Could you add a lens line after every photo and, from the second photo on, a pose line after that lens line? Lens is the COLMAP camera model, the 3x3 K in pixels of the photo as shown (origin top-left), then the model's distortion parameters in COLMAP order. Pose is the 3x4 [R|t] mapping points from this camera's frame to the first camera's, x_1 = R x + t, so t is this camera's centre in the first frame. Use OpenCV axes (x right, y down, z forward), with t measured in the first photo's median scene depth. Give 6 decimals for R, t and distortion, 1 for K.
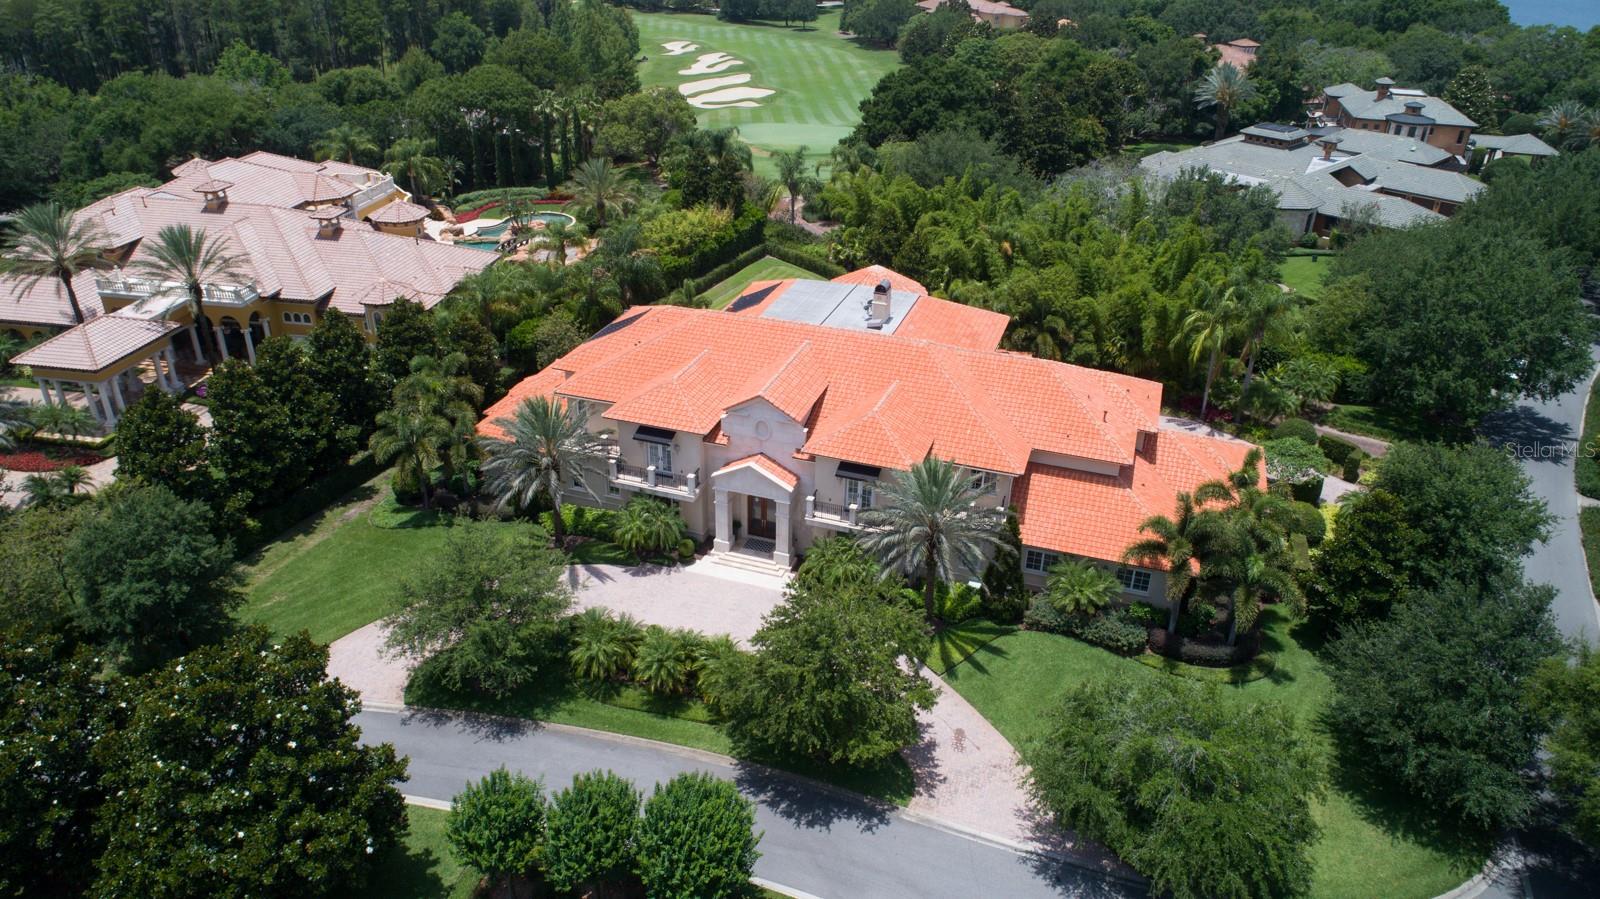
lens RADIAL K [[1068.2, 0, 795.5], [0, 1068.2, 455.5], [0, 0, 1]] dist [-0.006735, 0.001385]
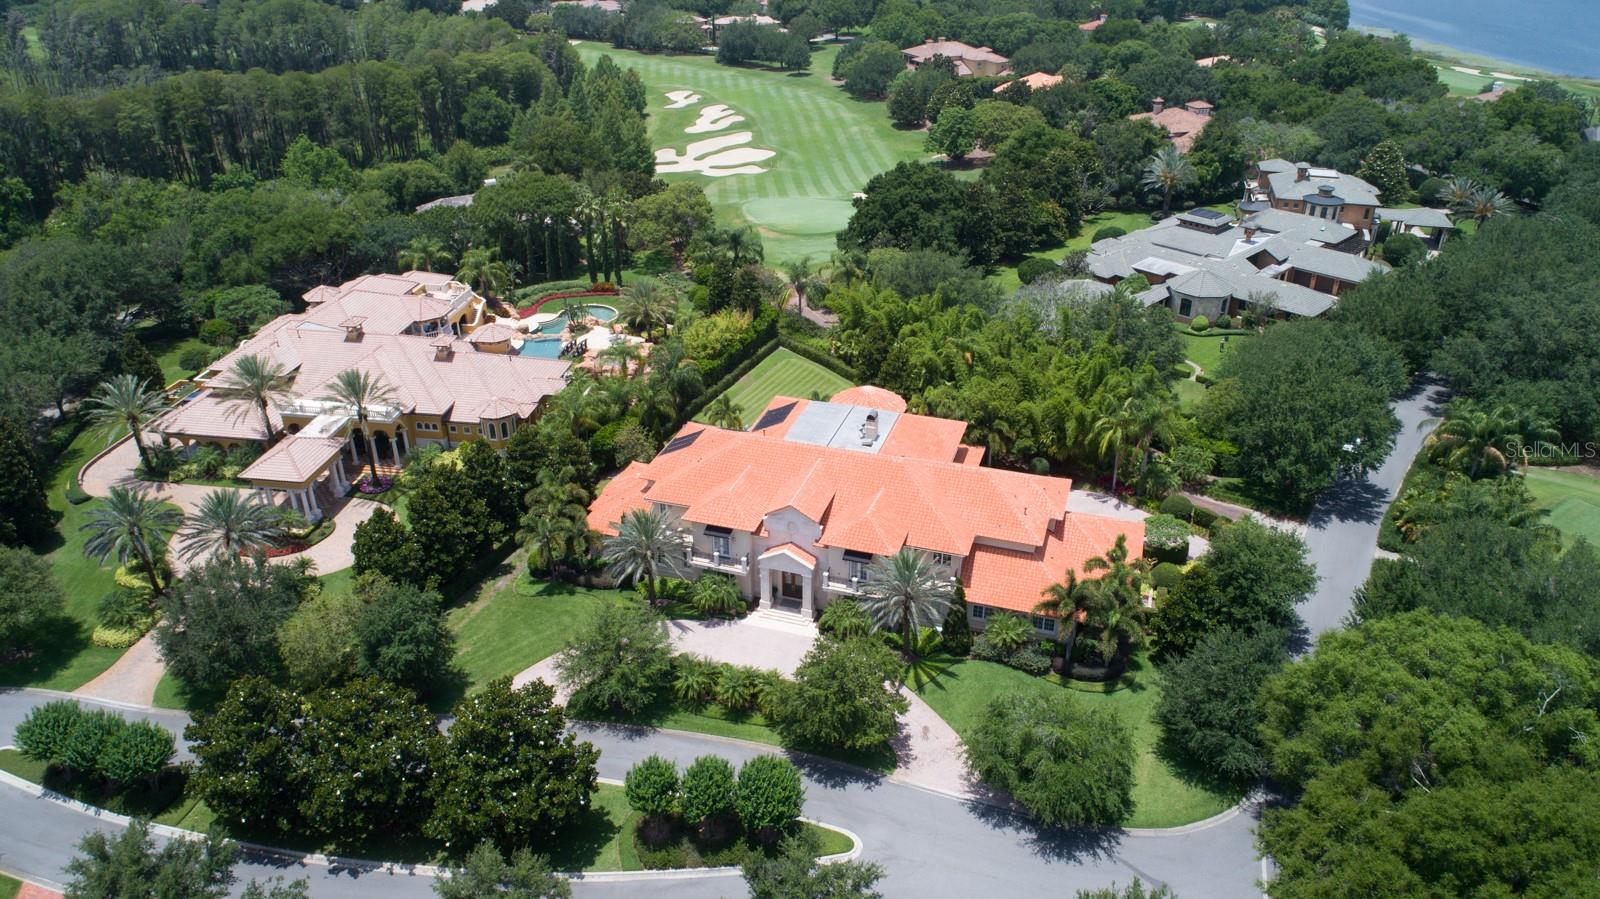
lens RADIAL K [[1105.5, 0, 794.8], [0, 1105.5, 454.4], [0, 0, 1]] dist [-0.005084, -0.000374]
pose [[0.999722, -0.023557, -0.000152, -0.021138], [0.023557, 0.999722, 0.001374, -0.109297], [0.000120, -0.001377, 0.999999, -0.454462]]
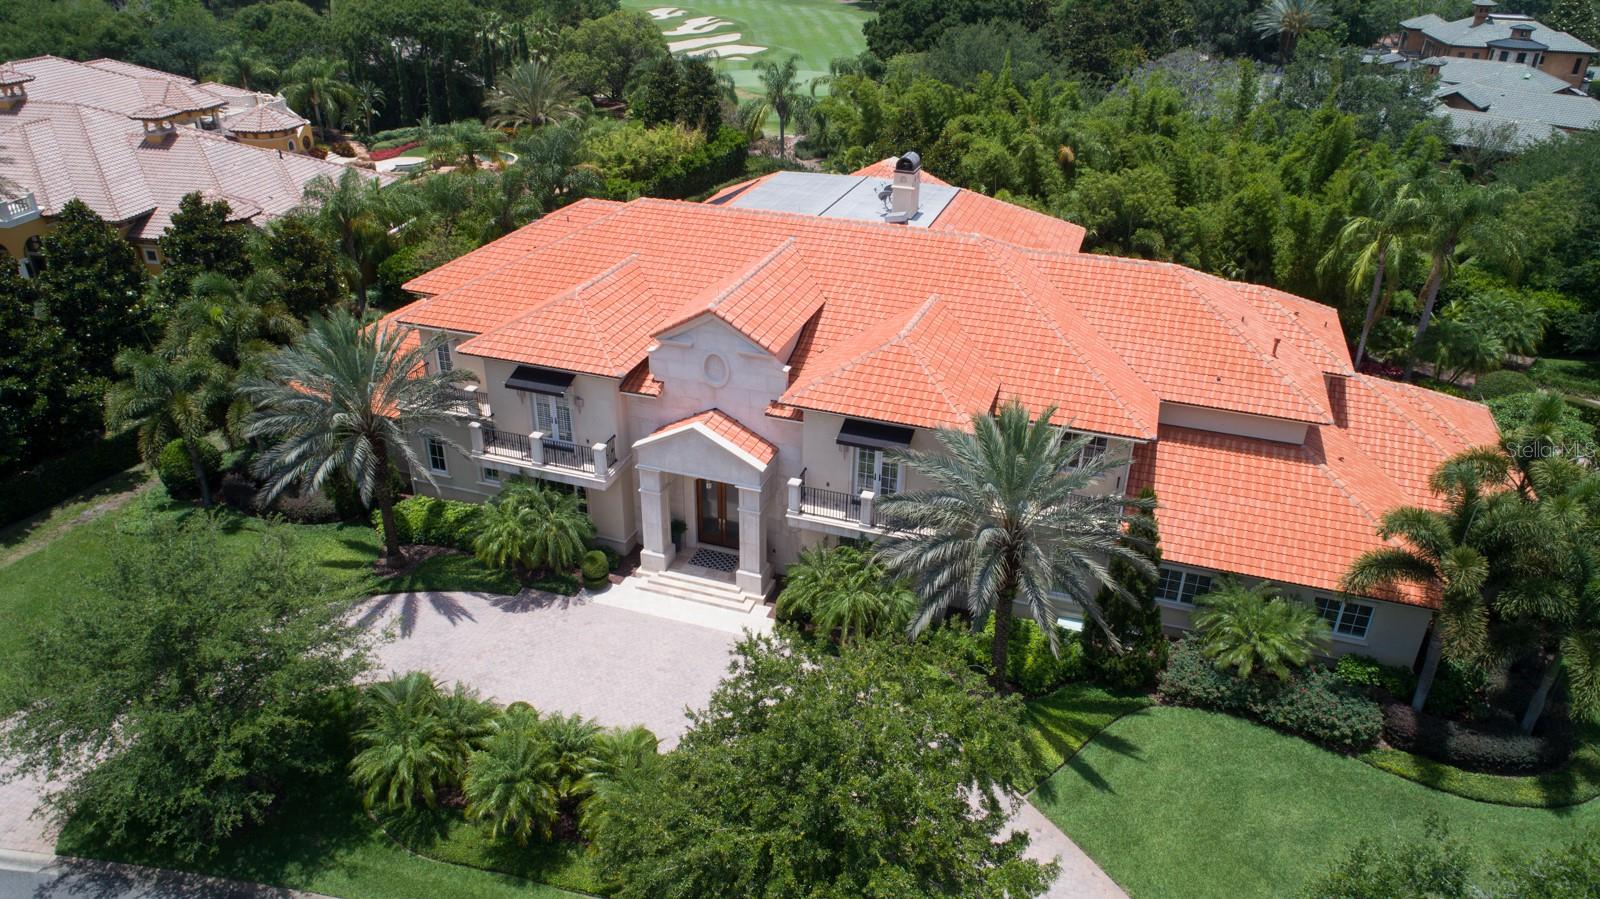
lens RADIAL K [[1068.2, 0, 795.5], [0, 1068.2, 455.5], [0, 0, 1]] dist [-0.006735, 0.001385]
pose [[0.999995, -0.003157, -0.000238, 0.012248], [0.003156, 0.999981, -0.005380, 0.024276], [0.000255, 0.005379, 0.999986, 0.342145]]
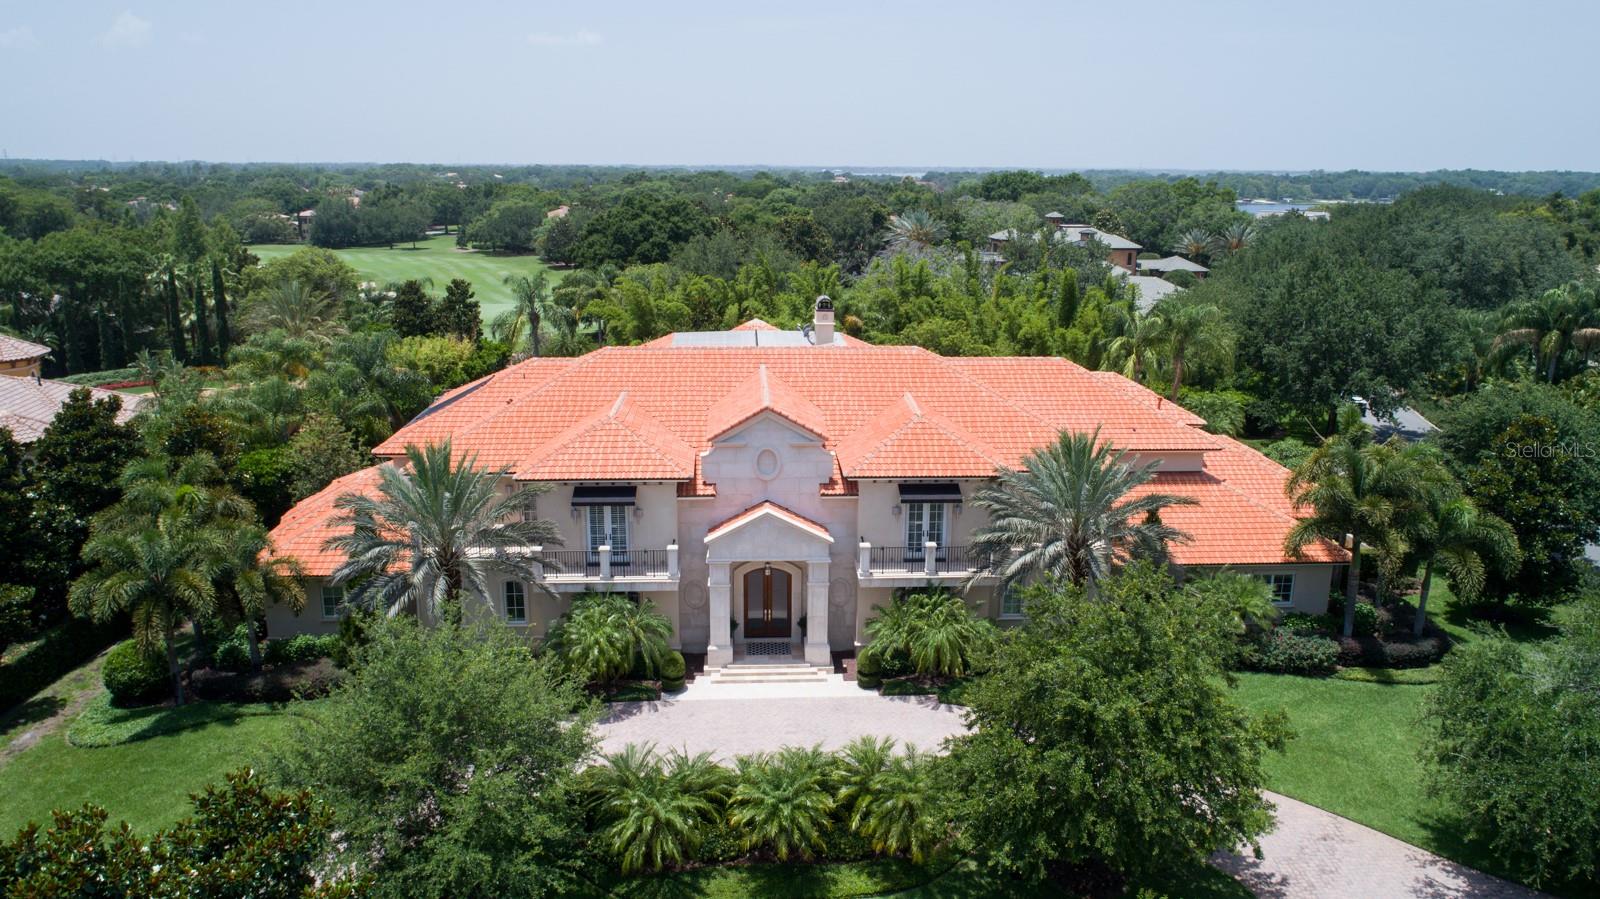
lens RADIAL K [[1105.5, 0, 794.8], [0, 1105.5, 454.4], [0, 0, 1]] dist [-0.005084, -0.000374]
pose [[0.927149, -0.107702, 0.358882, -0.230227], [0.187471, 0.962632, -0.195432, 0.095920], [-0.324423, 0.248474, 0.912694, 0.305058]]
